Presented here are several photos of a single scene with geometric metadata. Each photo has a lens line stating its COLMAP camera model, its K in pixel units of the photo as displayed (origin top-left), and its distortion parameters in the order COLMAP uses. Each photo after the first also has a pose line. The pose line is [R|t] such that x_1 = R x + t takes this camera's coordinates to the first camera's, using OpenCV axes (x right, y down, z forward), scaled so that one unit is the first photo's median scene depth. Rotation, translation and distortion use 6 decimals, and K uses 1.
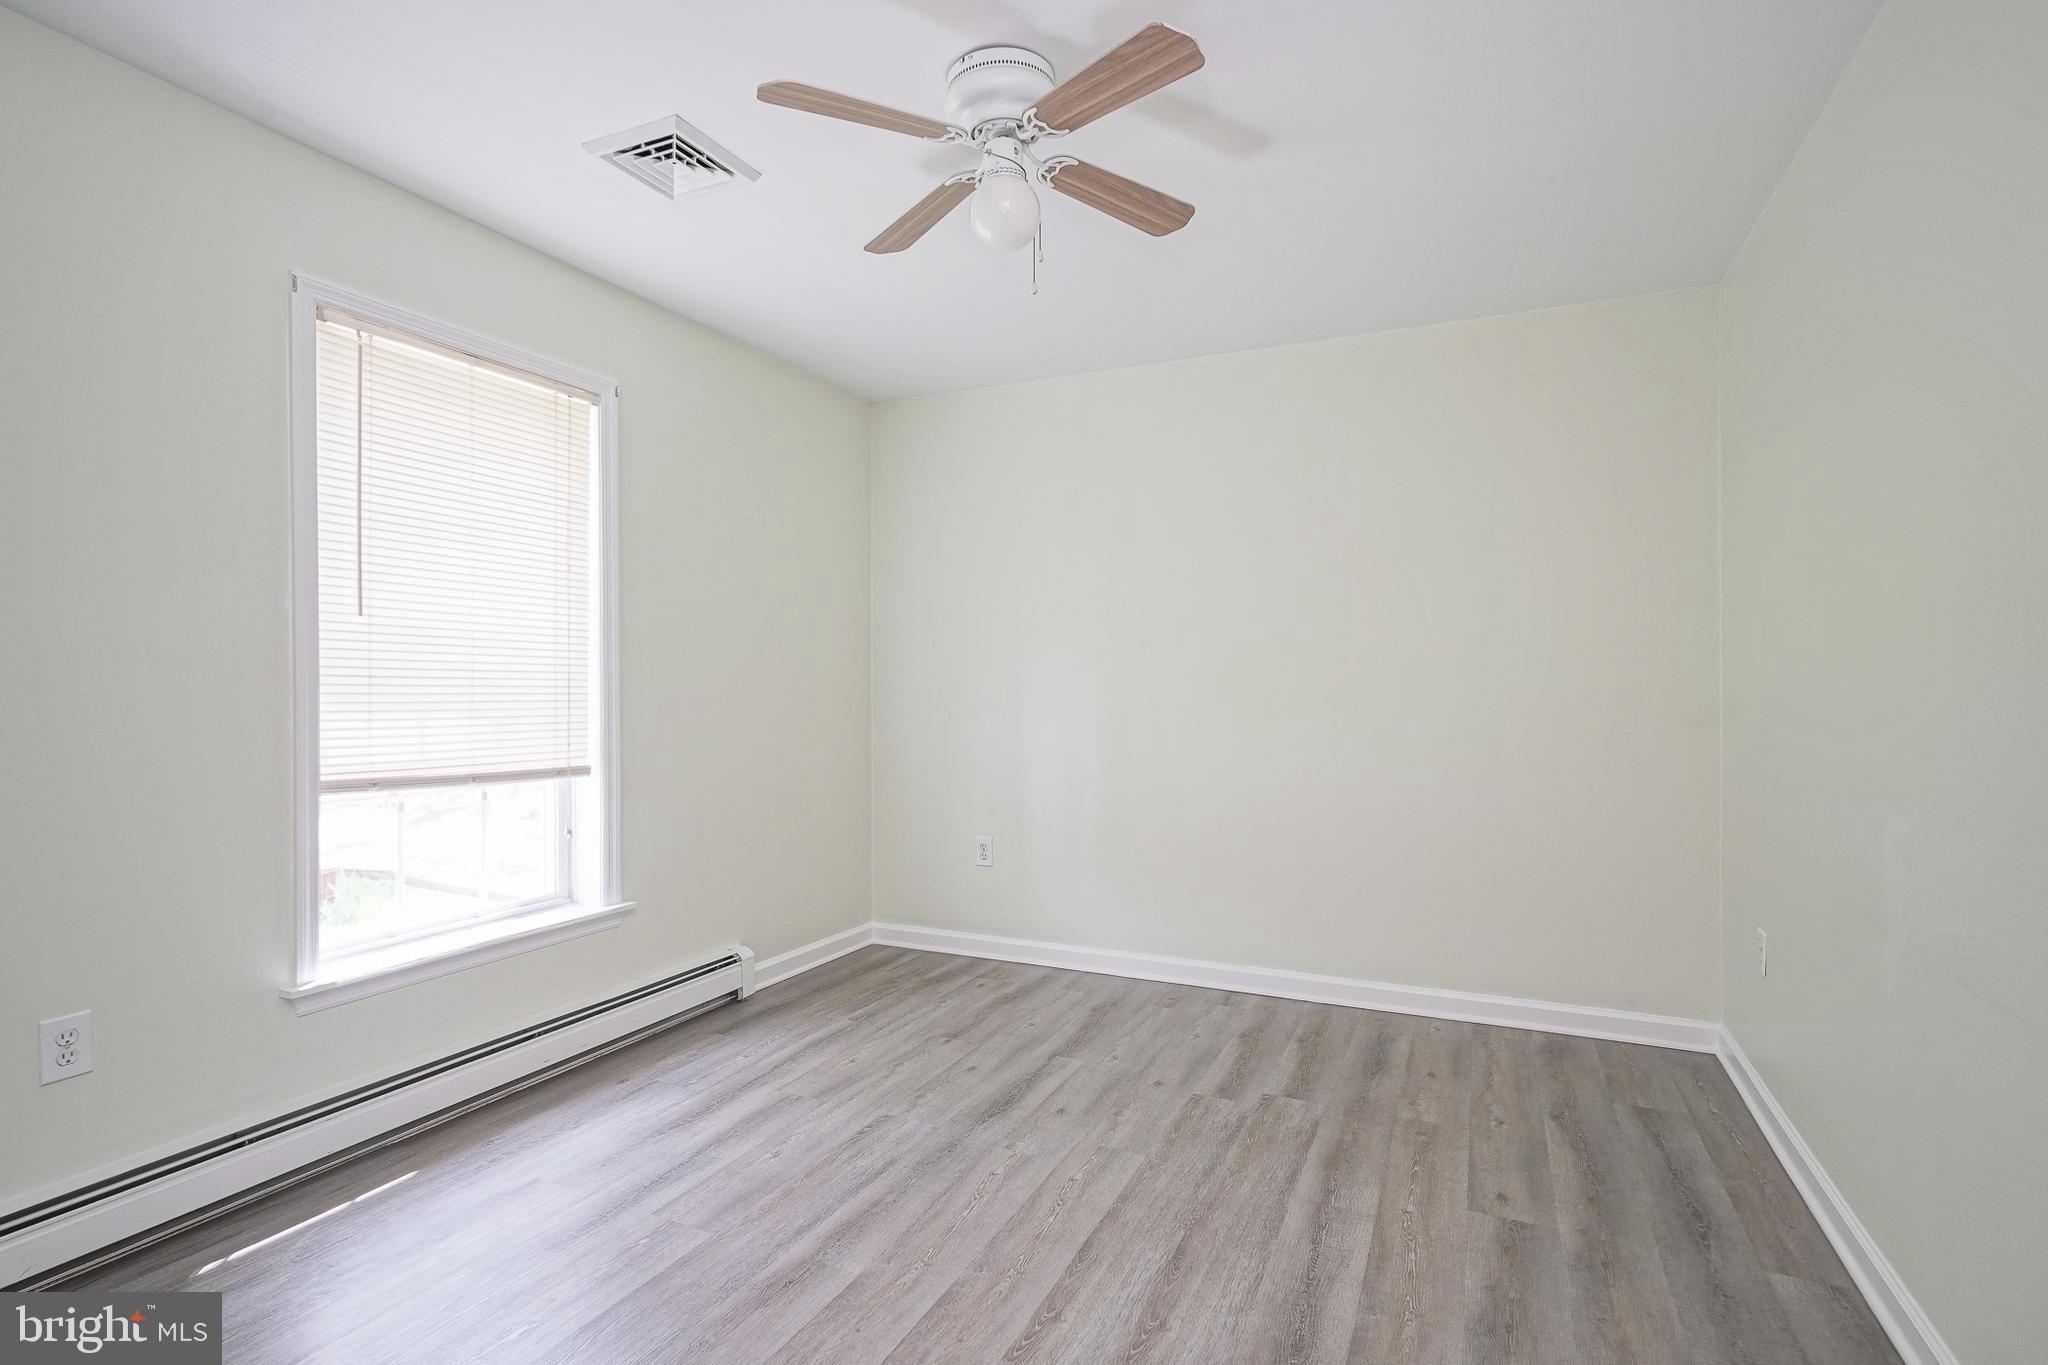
lens RADIAL K [[998.0, 0, 1023.8], [0, 998.0, 682.0], [0, 0, 1]] dist [-0.007988, 0.006234]
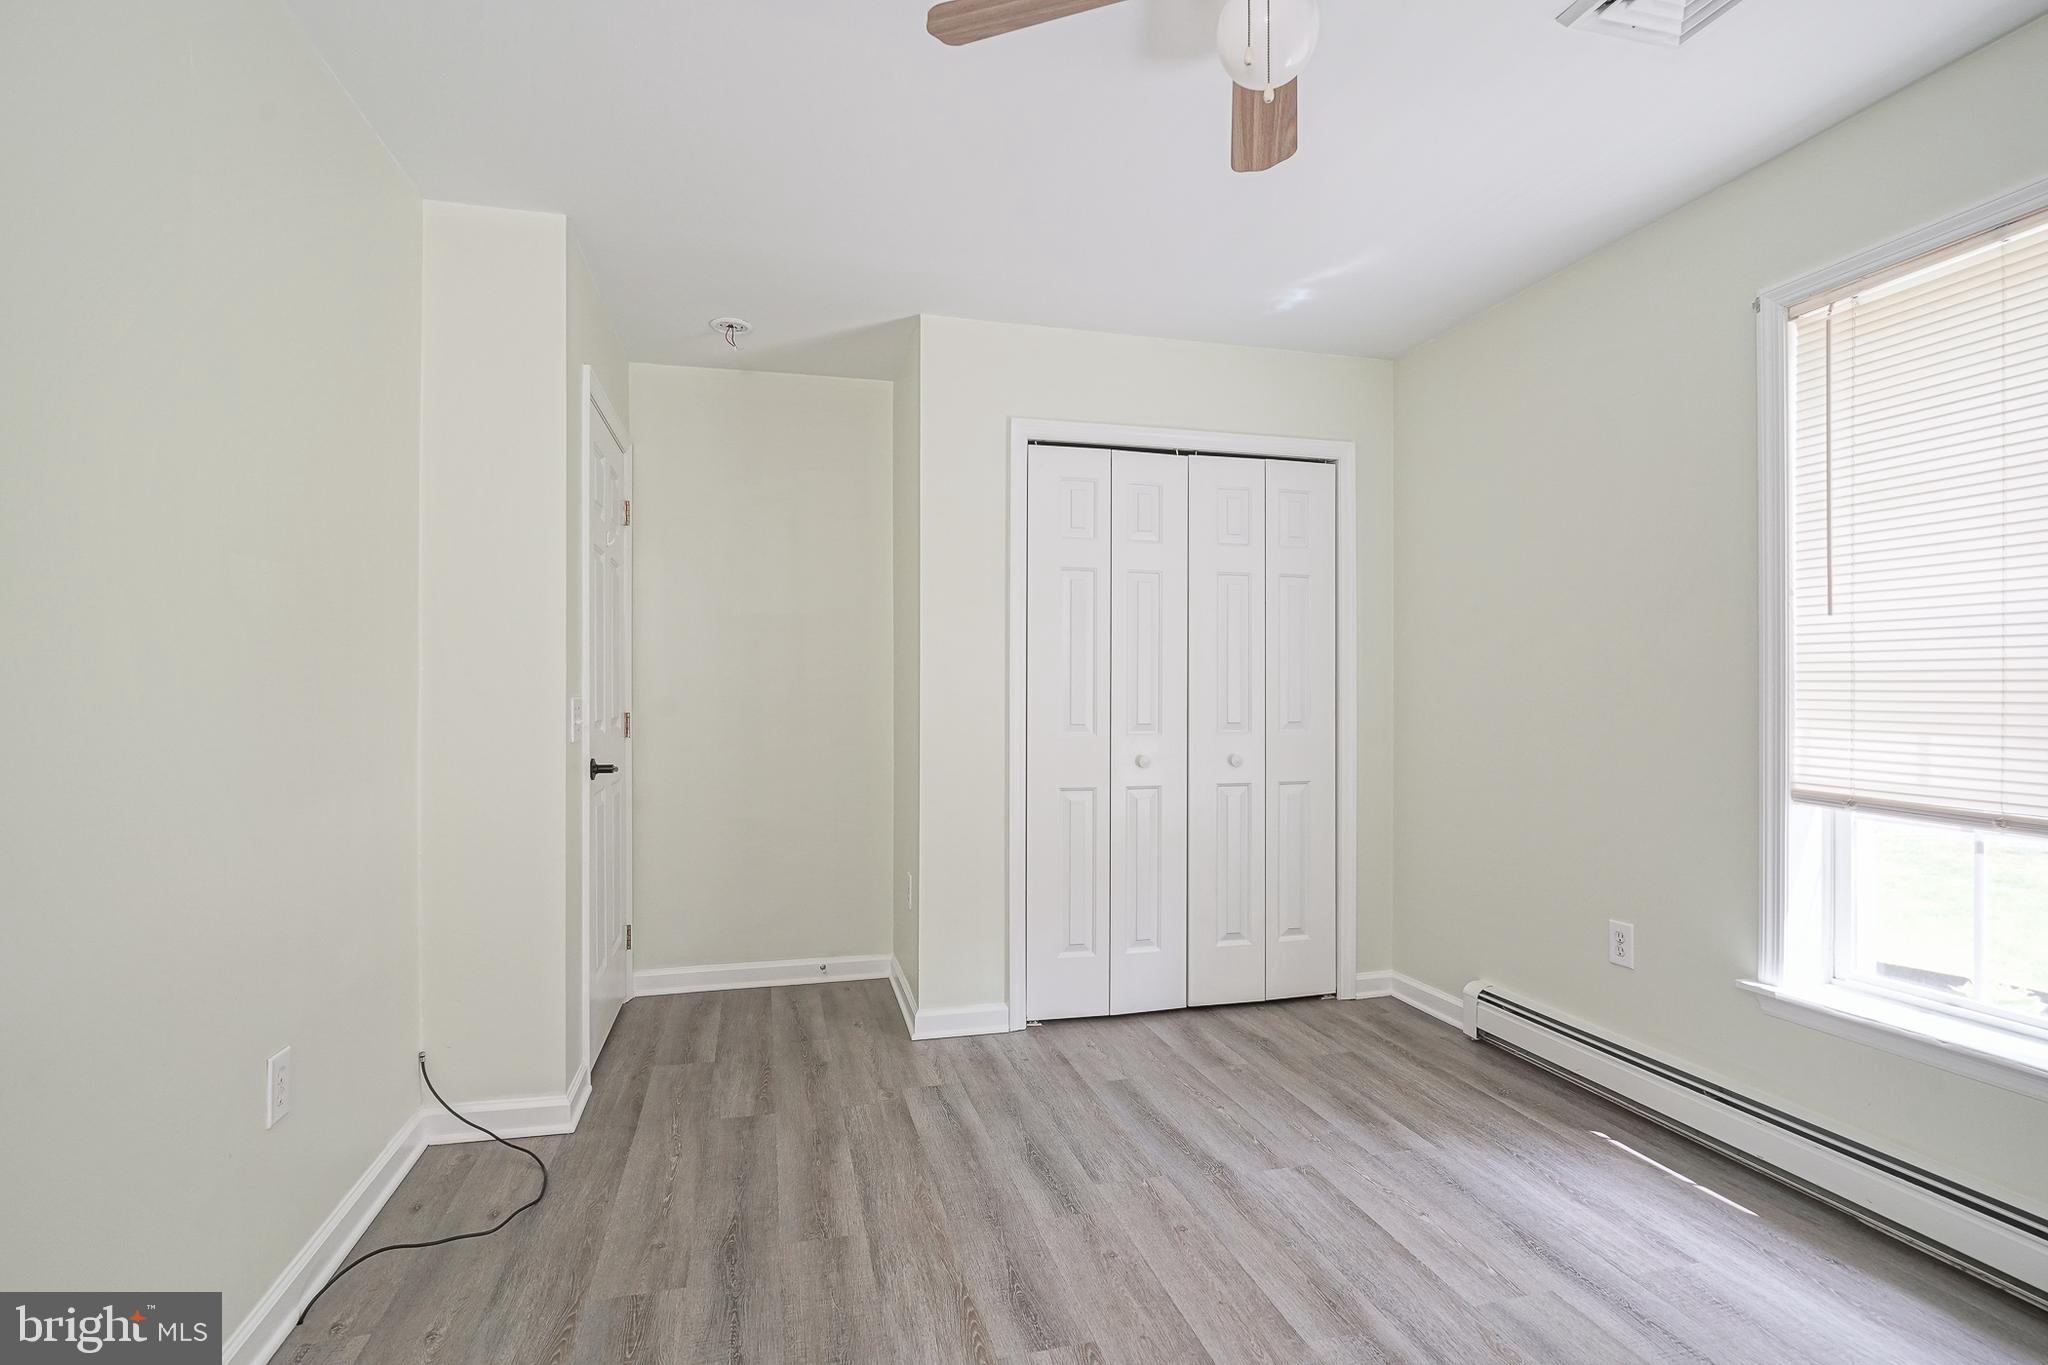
lens RADIAL K [[967.3, 0, 1020.7], [0, 967.3, 686.9], [0, 0, 1]] dist [0.012997, 0.000496]
pose [[-0.763910, -0.003476, -0.645313, 0.501448], [0.003668, 0.999946, -0.009728, 0.005797], [0.645312, -0.009798, -0.763856, 1.253727]]
